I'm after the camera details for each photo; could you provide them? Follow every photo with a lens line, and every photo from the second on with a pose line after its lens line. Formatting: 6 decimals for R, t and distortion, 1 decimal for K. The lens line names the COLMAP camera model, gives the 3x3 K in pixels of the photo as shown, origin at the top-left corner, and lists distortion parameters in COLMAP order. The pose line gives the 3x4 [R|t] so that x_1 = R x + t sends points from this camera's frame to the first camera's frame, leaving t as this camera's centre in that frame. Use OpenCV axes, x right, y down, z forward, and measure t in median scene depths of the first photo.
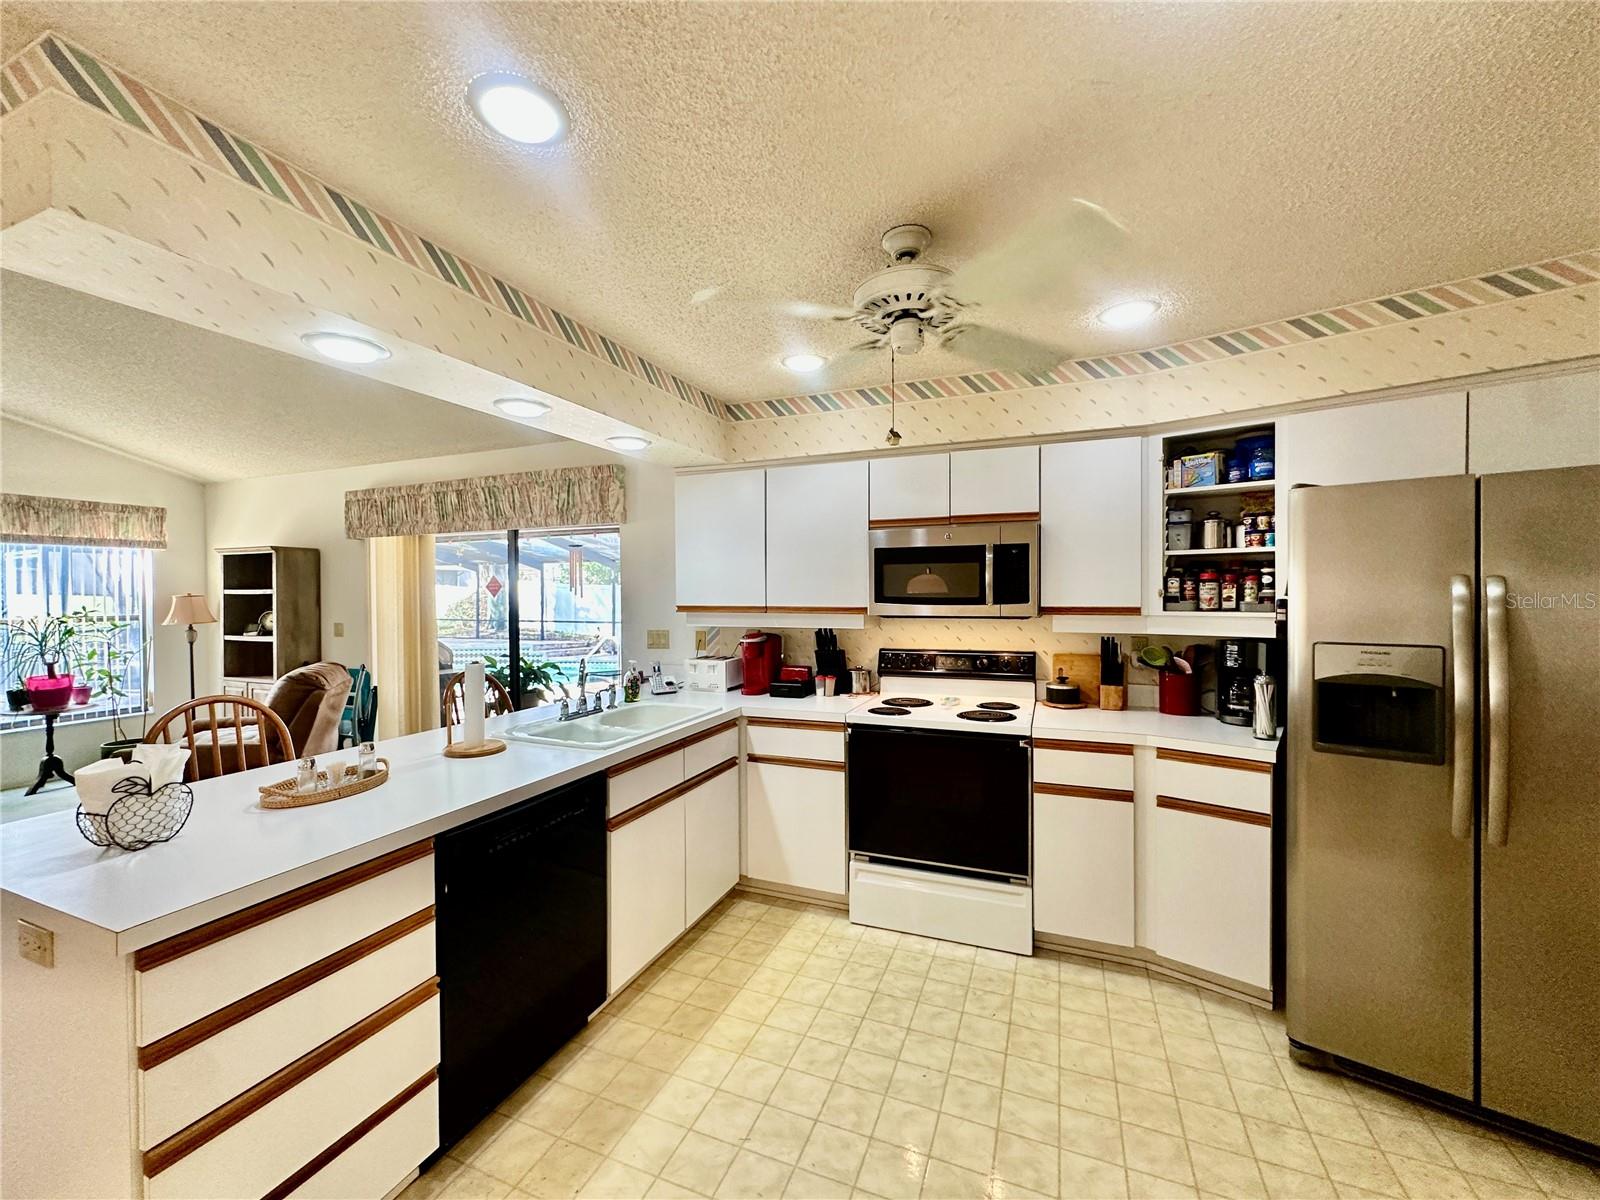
lens RADIAL K [[638.9, 0, 803.0], [0, 638.9, 598.2], [0, 0, 1]] dist [-0.007116, 0.001861]
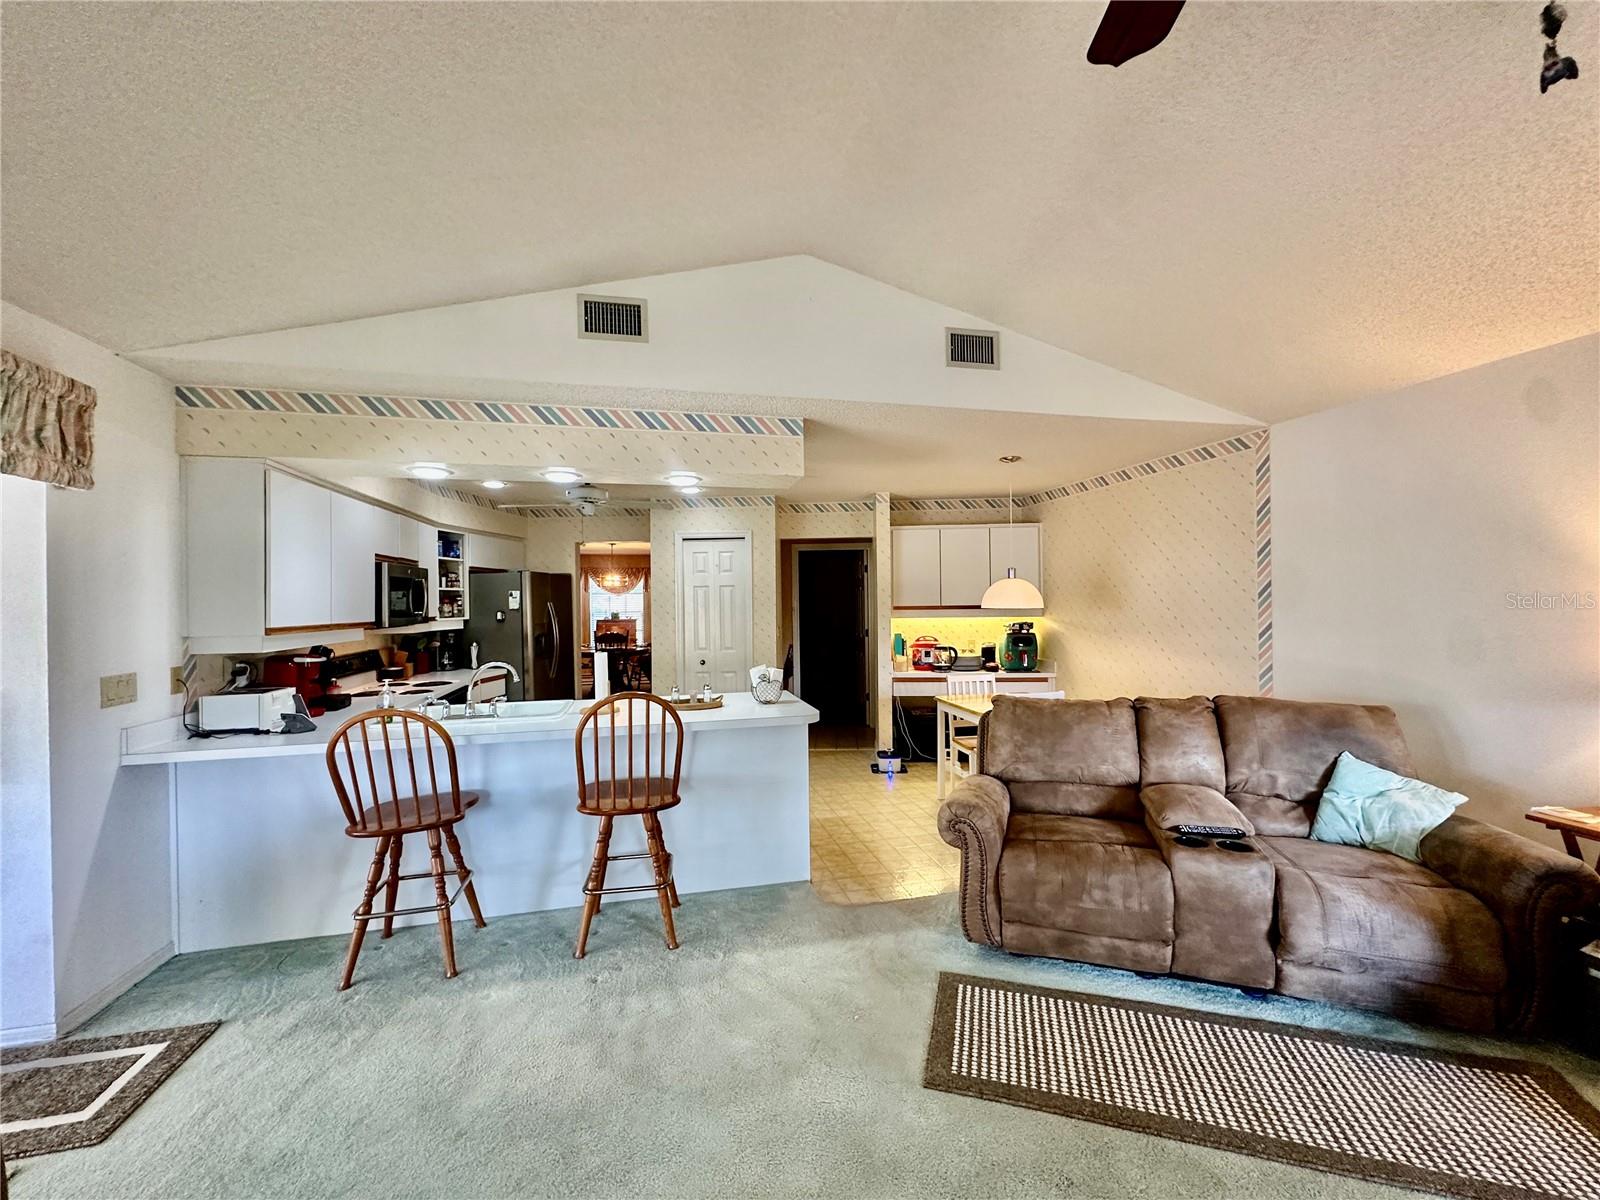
lens RADIAL K [[638.9, 0, 802.1], [0, 638.9, 597.4], [0, 0, 1]] dist [-0.007116, 0.001861]
pose [[-0.580512, 0.018094, 0.814050, -1.576955], [0.027419, 0.999620, -0.002666, -0.007727], [-0.813790, 0.020773, -0.580788, 1.159448]]
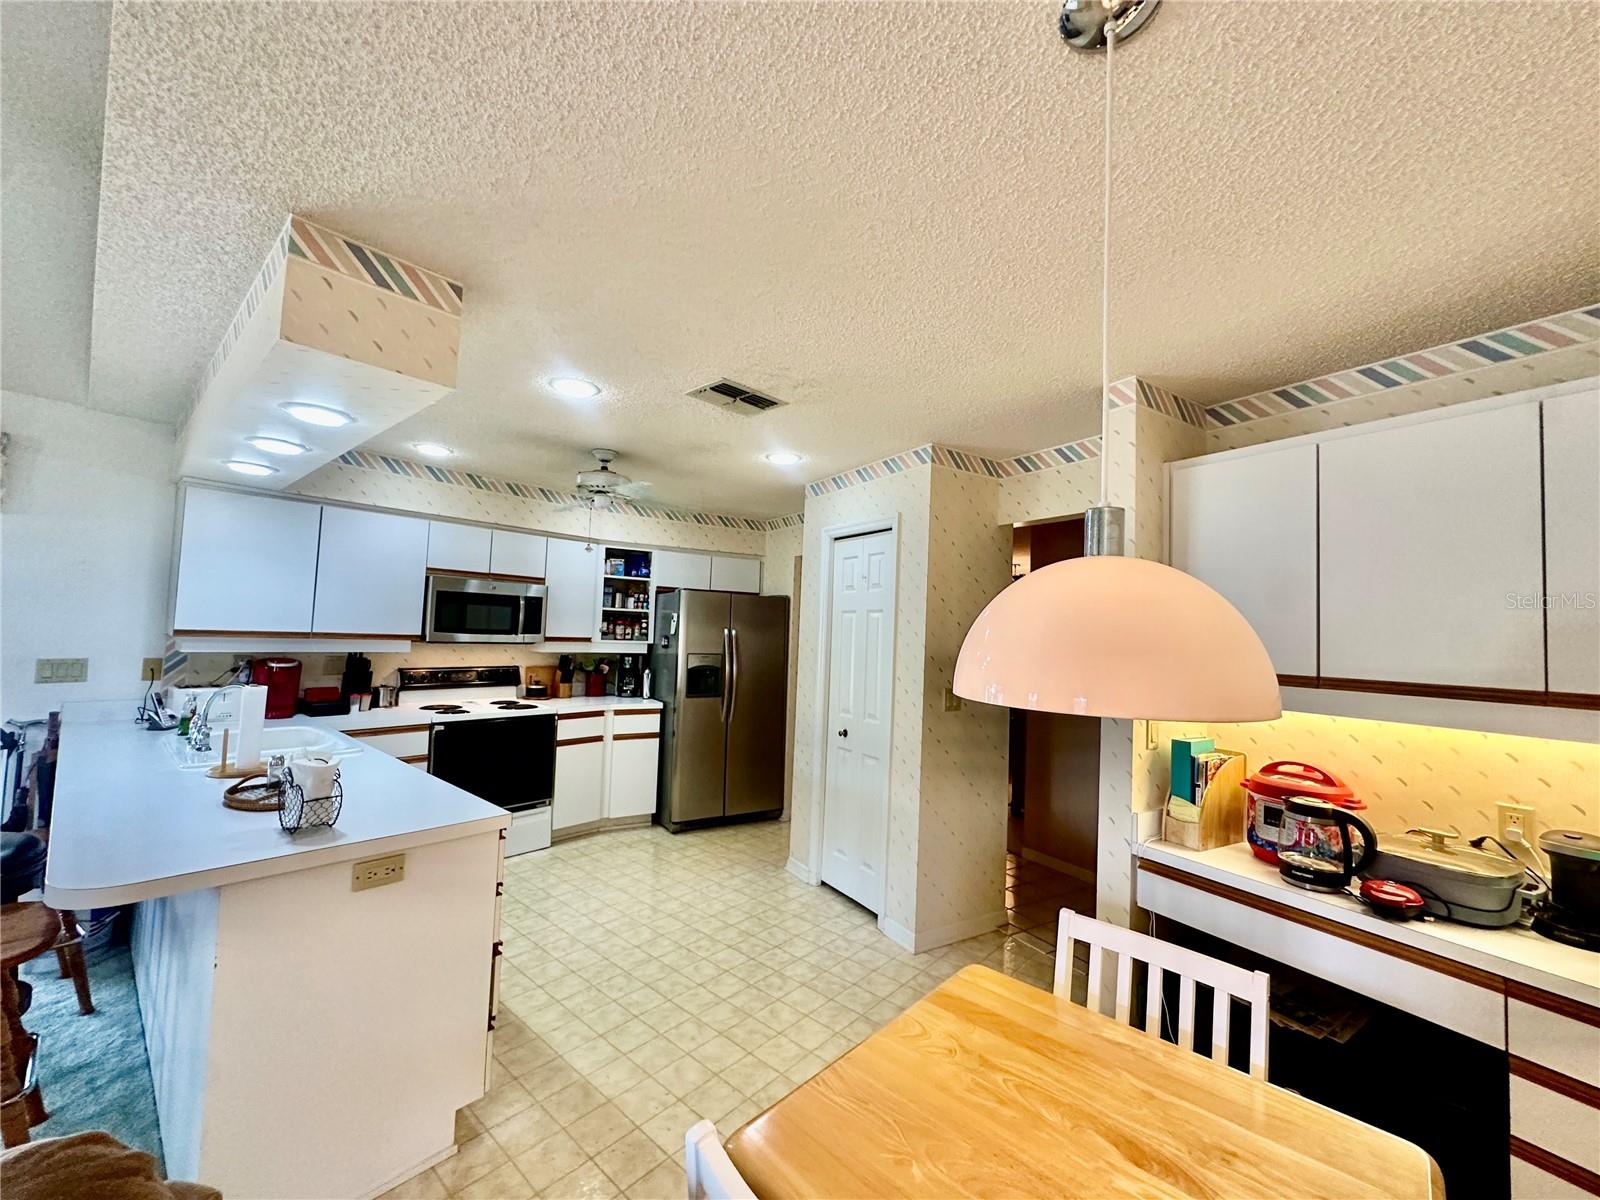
lens RADIAL K [[638.9, 0, 797.7], [0, 638.9, 602.7], [0, 0, 1]] dist [-0.007116, 0.001861]
pose [[0.332711, 0.062311, 0.940968, -0.944242], [-0.026658, 0.998037, -0.056665, 0.002059], [-0.942652, -0.006231, 0.333719, -0.151048]]
